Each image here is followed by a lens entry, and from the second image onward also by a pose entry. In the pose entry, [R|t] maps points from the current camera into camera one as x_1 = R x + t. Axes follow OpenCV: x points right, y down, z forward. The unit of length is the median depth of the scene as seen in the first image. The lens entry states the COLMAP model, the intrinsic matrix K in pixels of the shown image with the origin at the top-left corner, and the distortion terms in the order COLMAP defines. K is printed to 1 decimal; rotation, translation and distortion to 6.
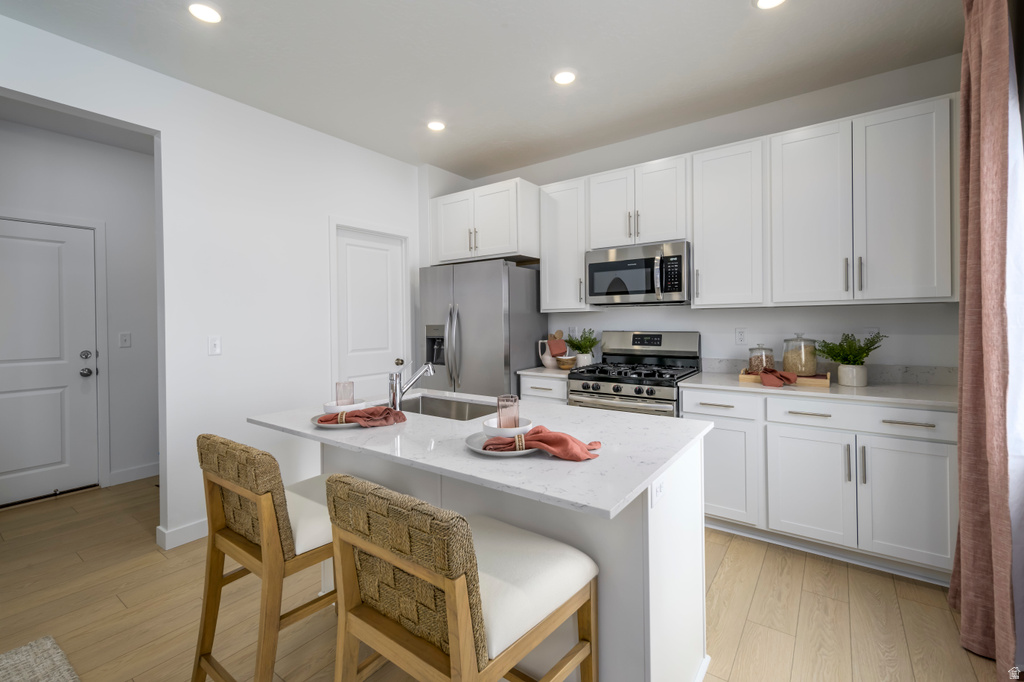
lens RADIAL K [[448.0, 0, 521.8], [0, 448.0, 321.7], [0, 0, 1]] dist [0.016491, -0.000483]
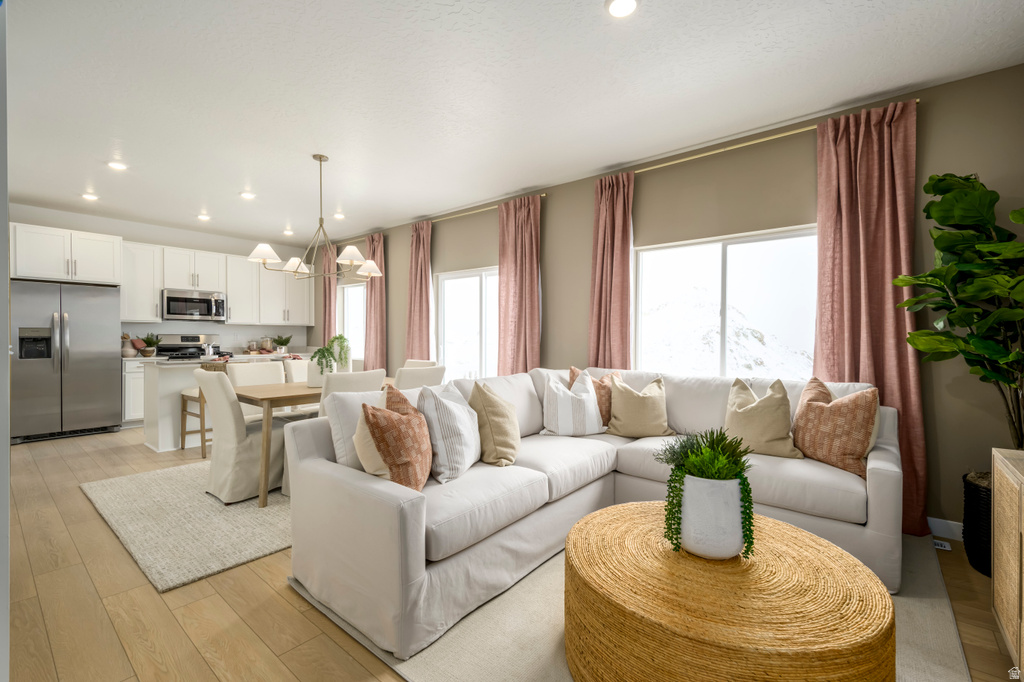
lens RADIAL K [[448.0, 0, 510.1], [0, 448.0, 341.5], [0, 0, 1]] dist [0.016491, -0.000483]
pose [[0.079817, -0.000216, 0.996810, -1.697005], [-0.003867, 0.999992, 0.000526, 0.049580], [-0.996802, -0.003897, 0.079816, -0.568468]]
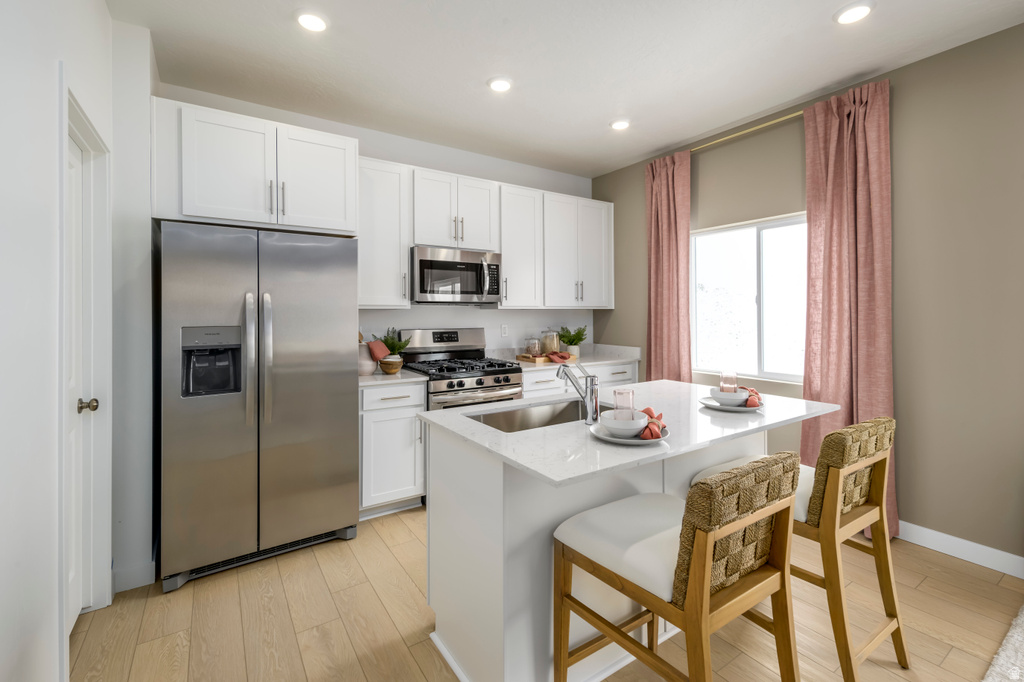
lens RADIAL K [[448.0, 0, 511.6], [0, 448.0, 312.5], [0, 0, 1]] dist [0.016491, -0.000483]
pose [[0.358651, 0.015118, 0.933349, -0.734350], [0.004923, 0.999824, -0.018087, 0.002775], [-0.933459, 0.011082, 0.358514, 0.520018]]
